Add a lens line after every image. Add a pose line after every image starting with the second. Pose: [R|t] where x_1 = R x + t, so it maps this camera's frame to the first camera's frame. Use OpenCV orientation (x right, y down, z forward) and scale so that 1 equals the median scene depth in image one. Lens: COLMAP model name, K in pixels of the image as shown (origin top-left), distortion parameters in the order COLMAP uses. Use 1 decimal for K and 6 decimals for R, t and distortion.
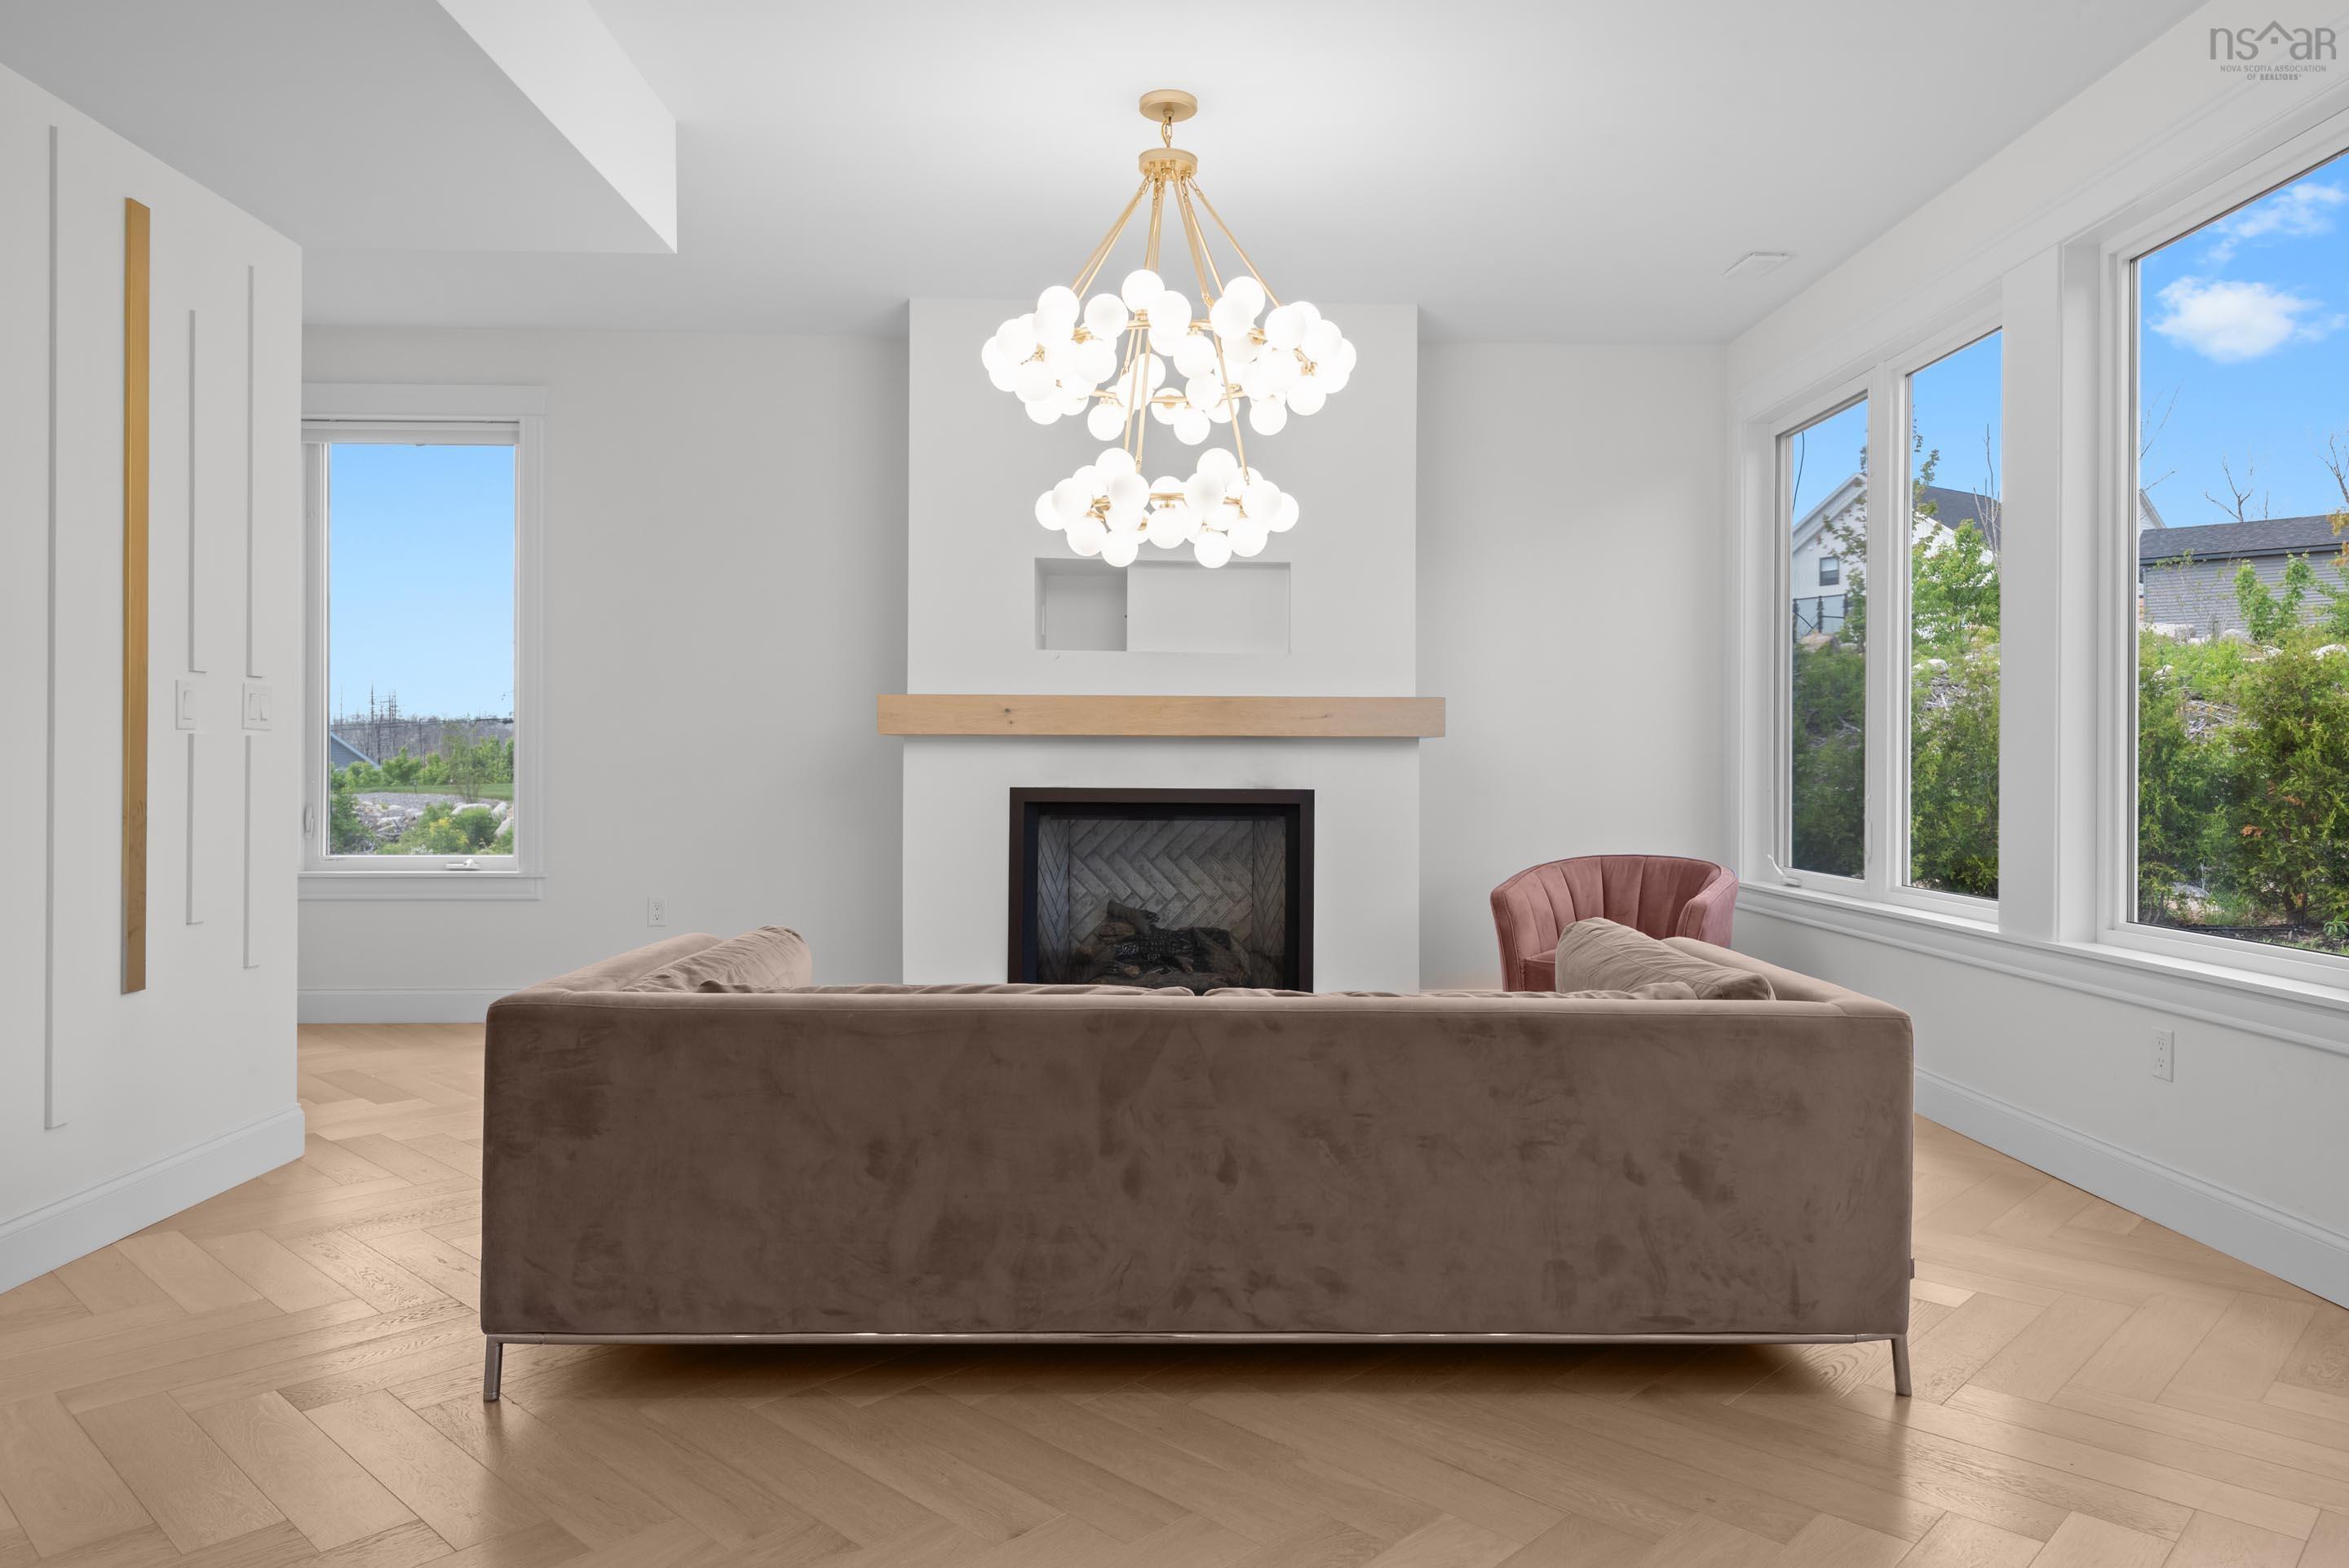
lens RADIAL K [[1528.9, 0, 1170.9], [0, 1528.9, 767.3], [0, 0, 1]] dist [0.015916, -0.010563]
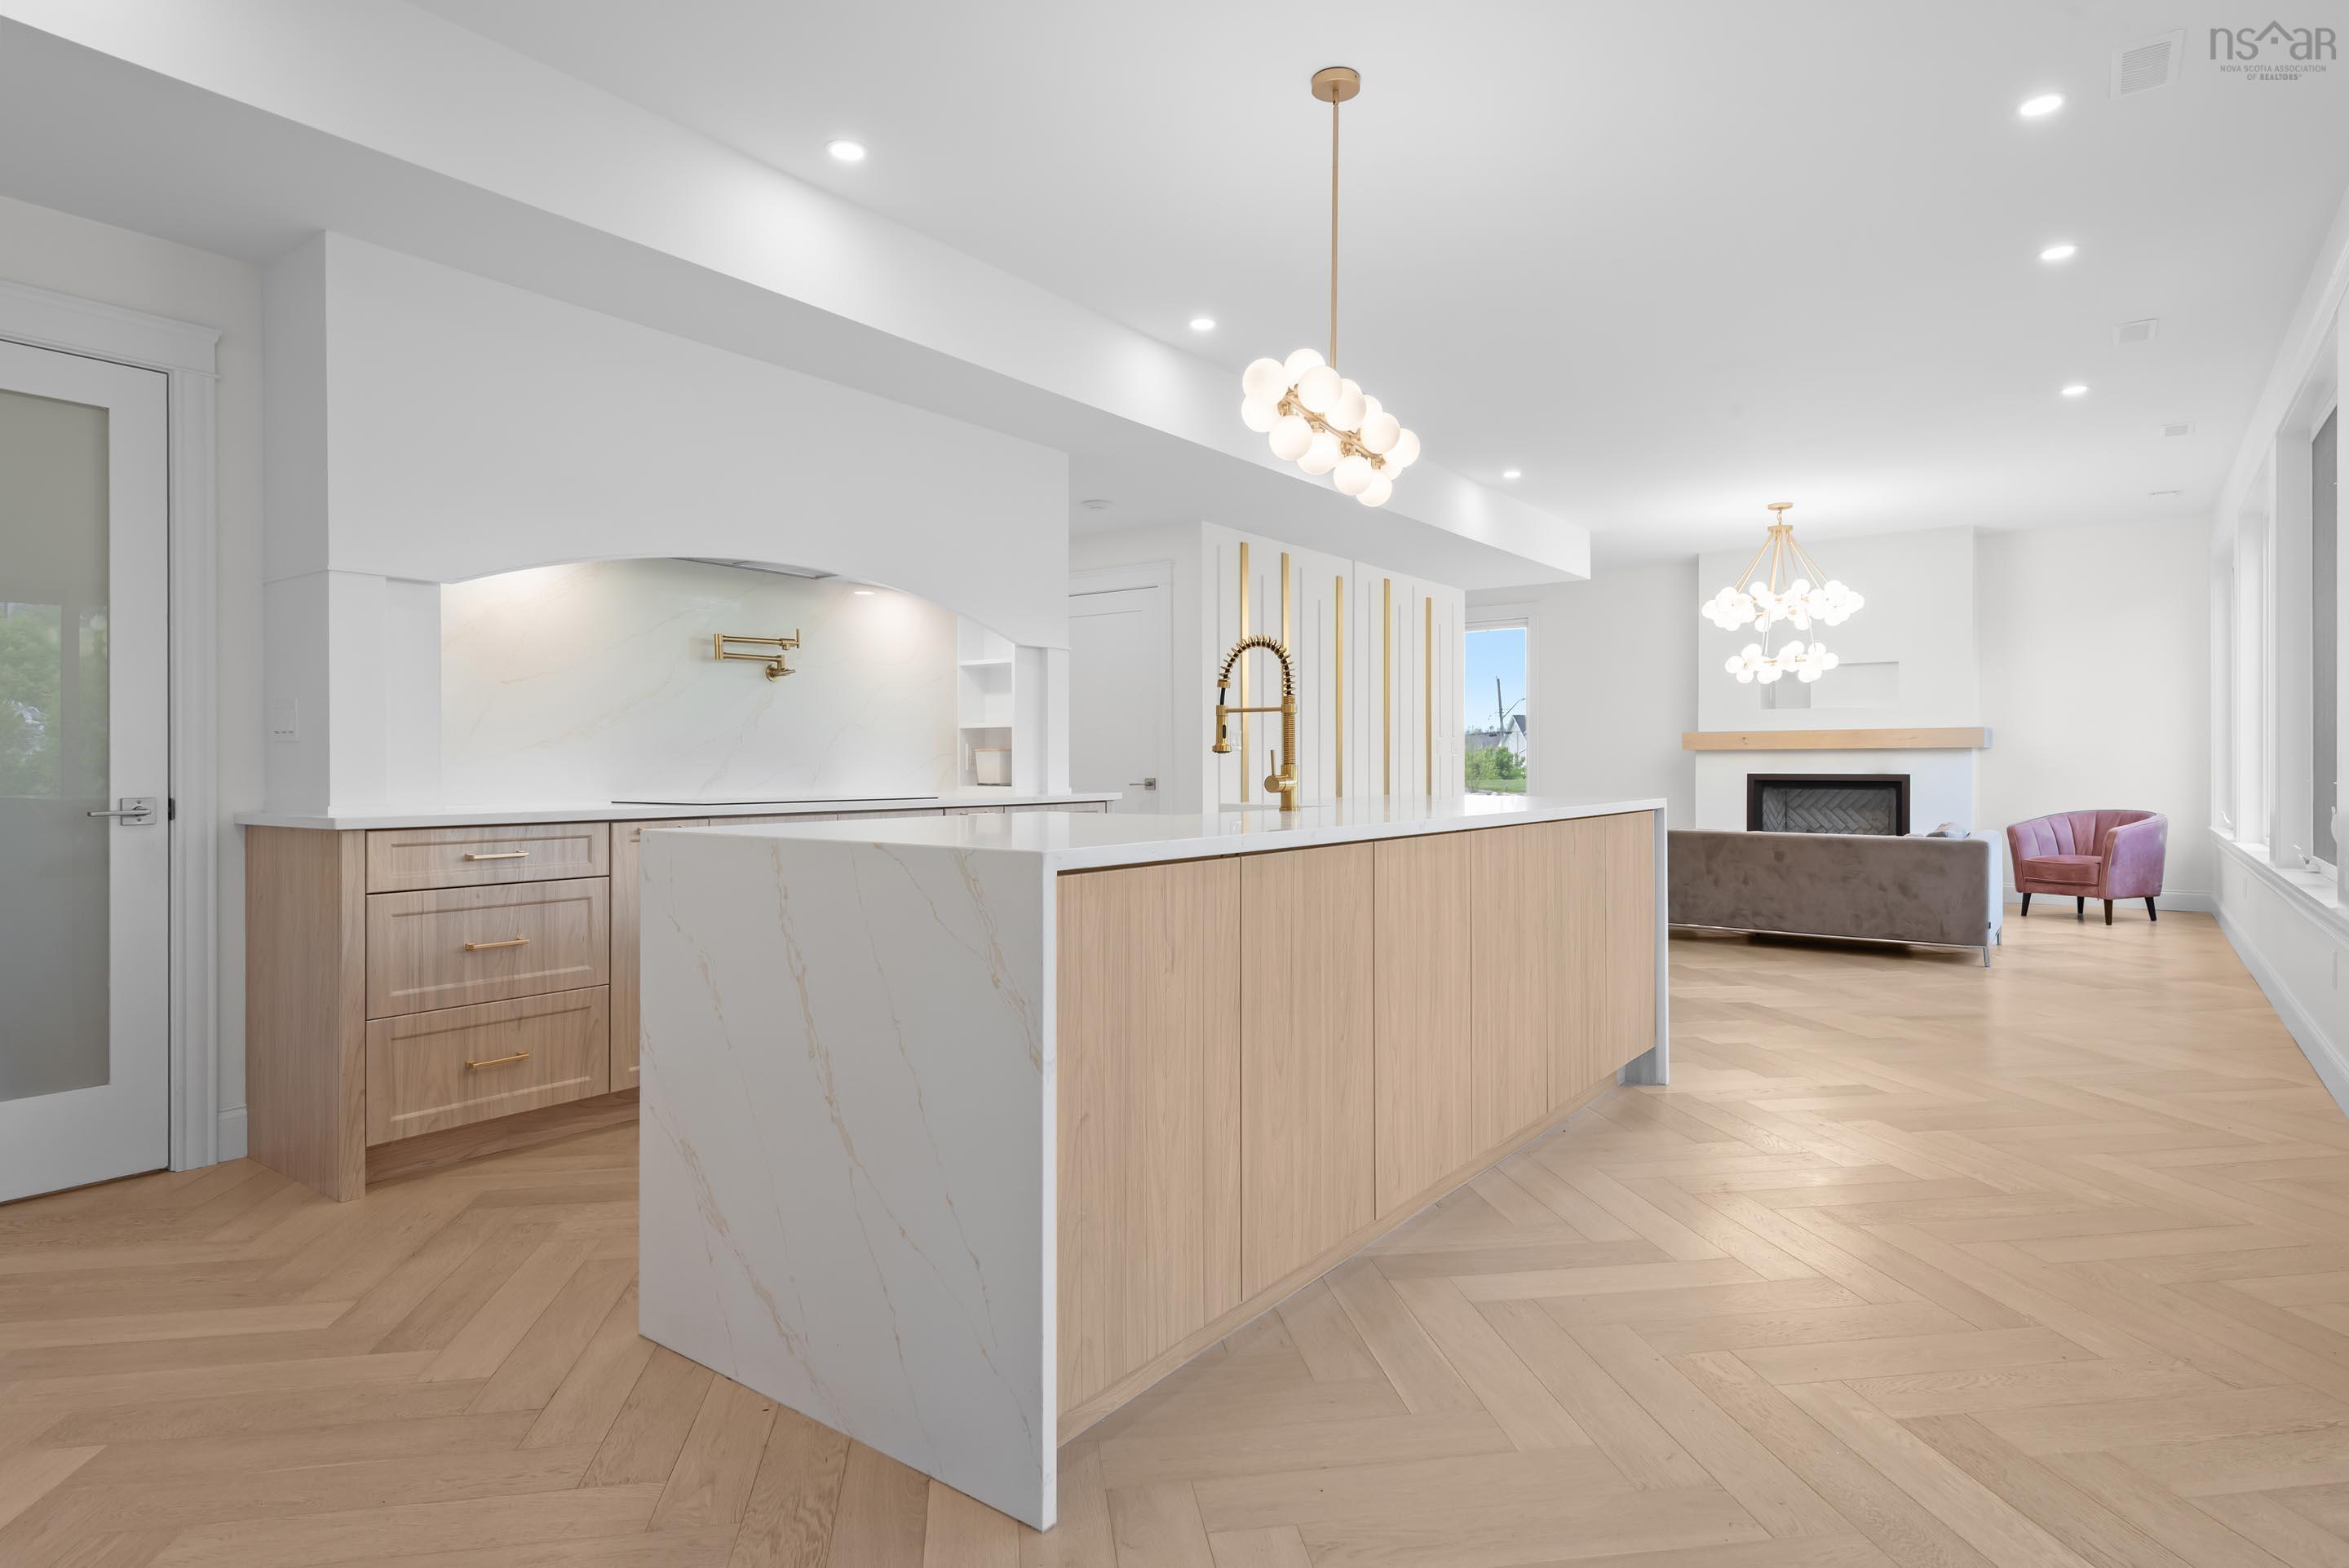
lens RADIAL K [[1264.8, 0, 1150.9], [0, 1264.8, 773.4], [0, 0, 1]] dist [-0.003000, -0.000588]
pose [[0.787451, -0.001815, -0.616374, 0.440400], [0.004535, 0.999986, 0.002848, 0.005336], [0.616360, -0.005038, 0.787448, -1.231064]]
